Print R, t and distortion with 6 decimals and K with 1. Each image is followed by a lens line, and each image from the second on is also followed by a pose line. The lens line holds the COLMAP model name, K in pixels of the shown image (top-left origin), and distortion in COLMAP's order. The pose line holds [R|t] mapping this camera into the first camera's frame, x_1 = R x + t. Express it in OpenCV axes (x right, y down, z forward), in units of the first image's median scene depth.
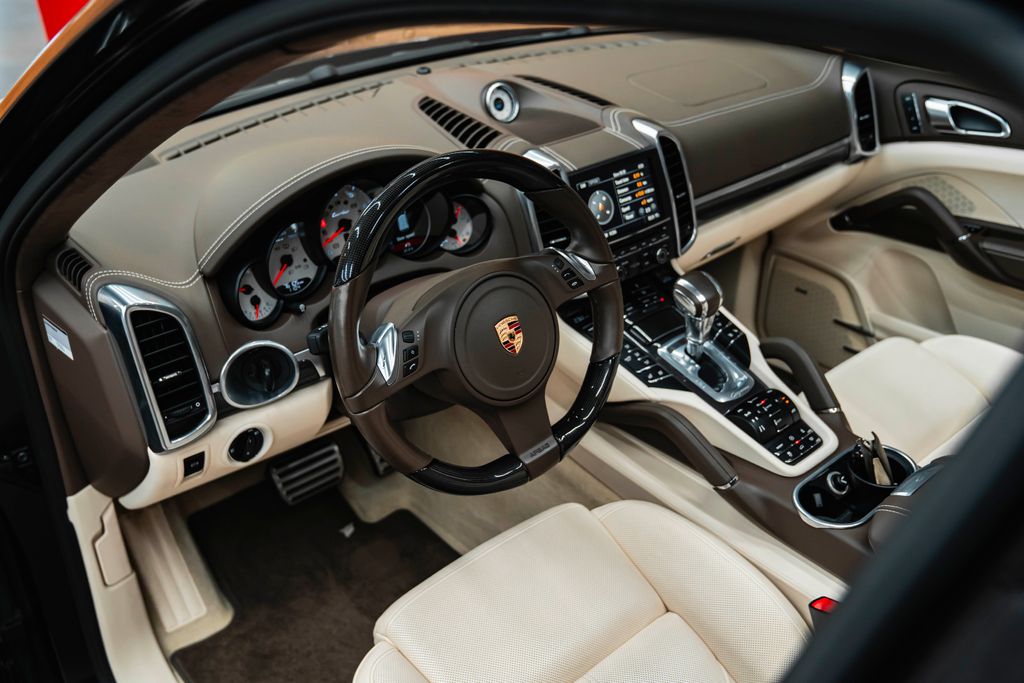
lens RADIAL K [[970.4, 0, 523.1], [0, 970.4, 345.7], [0, 0, 1]] dist [0.012640, 0.000000]
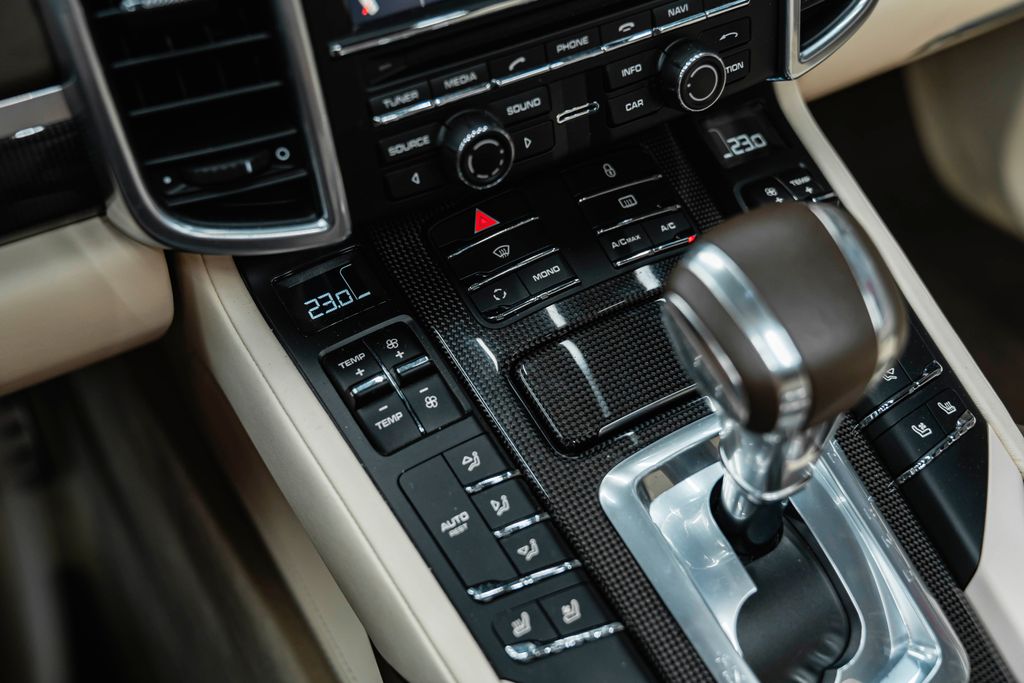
lens RADIAL K [[1227.4, 0, 513.8], [0, 1227.4, 339.5], [0, 0, 1]] dist [0.004509, 0.000000]
pose [[0.978899, 0.150118, -0.138639, 0.155078], [-0.107565, 0.955404, 0.275013, -0.114745], [0.173741, -0.254297, 0.951392, 0.706253]]
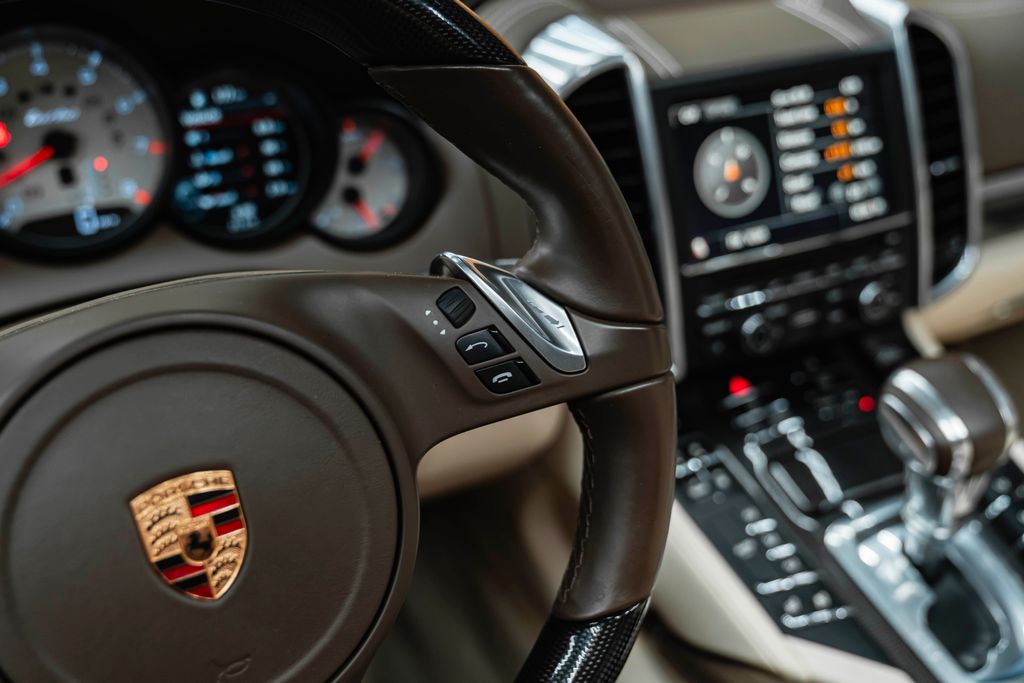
lens RADIAL K [[1110.0, 0, 510.8], [0, 1110.0, 338.6], [0, 0, 1]] dist [0.018957, 0.000000]
pose [[0.963640, 0.127821, -0.234649, 0.109474], [-0.130142, 0.991479, 0.005633, -0.061827], [0.233369, 0.025110, 0.972064, 0.513679]]
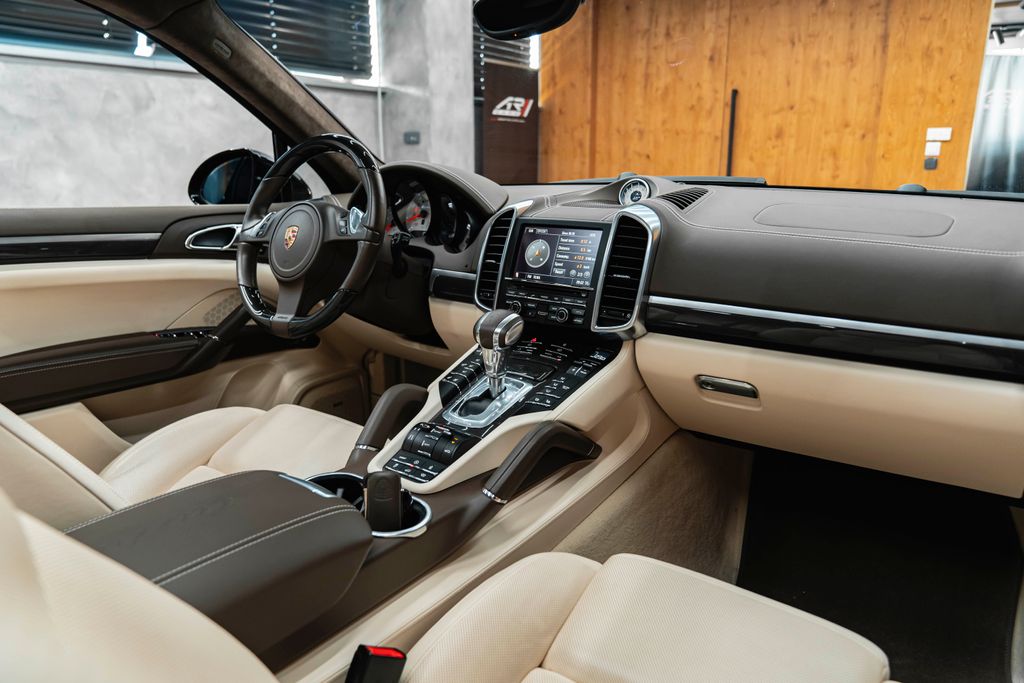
lens RADIAL K [[699.9, 0, 511.9], [0, 699.9, 332.1], [0, 0, 1]] dist [-0.050870, -0.003924]
pose [[0.188409, 0.229935, -0.954794, 0.884831], [-0.499540, 0.859481, 0.108408, -0.136213], [0.845554, 0.456533, 0.276796, 0.783725]]
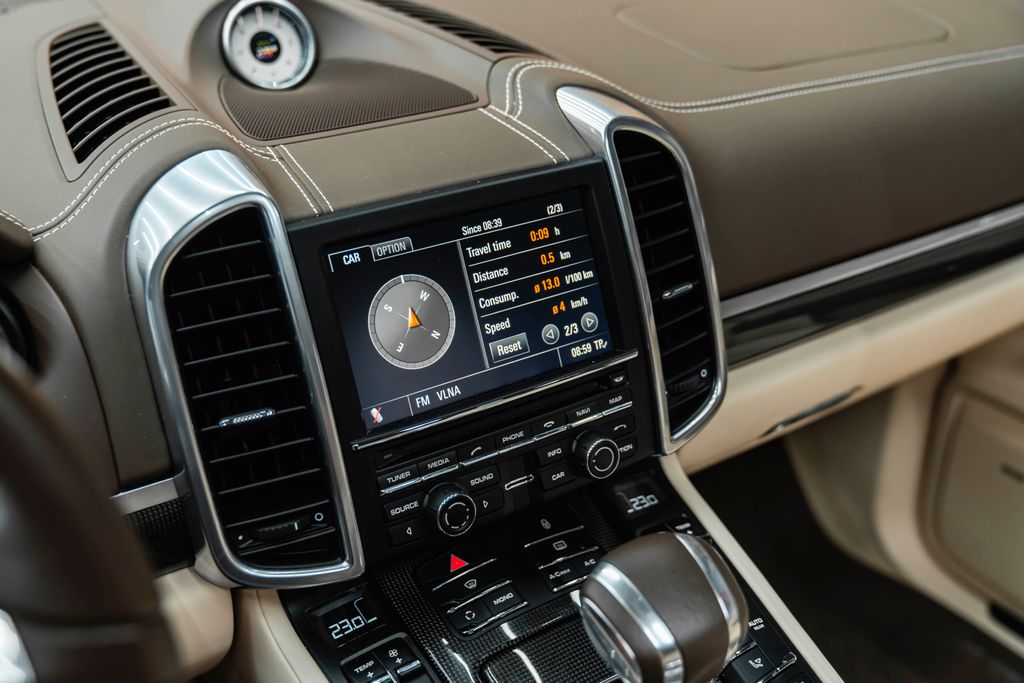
lens RADIAL K [[1110.0, 0, 512.1], [0, 1110.0, 342.0], [0, 0, 1]] dist [0.018957, 0.000000]
pose [[0.986839, 0.061196, -0.149680, 0.175383], [-0.069216, 0.996399, -0.048966, -0.117392], [0.146145, 0.058681, 0.987521, 0.608264]]
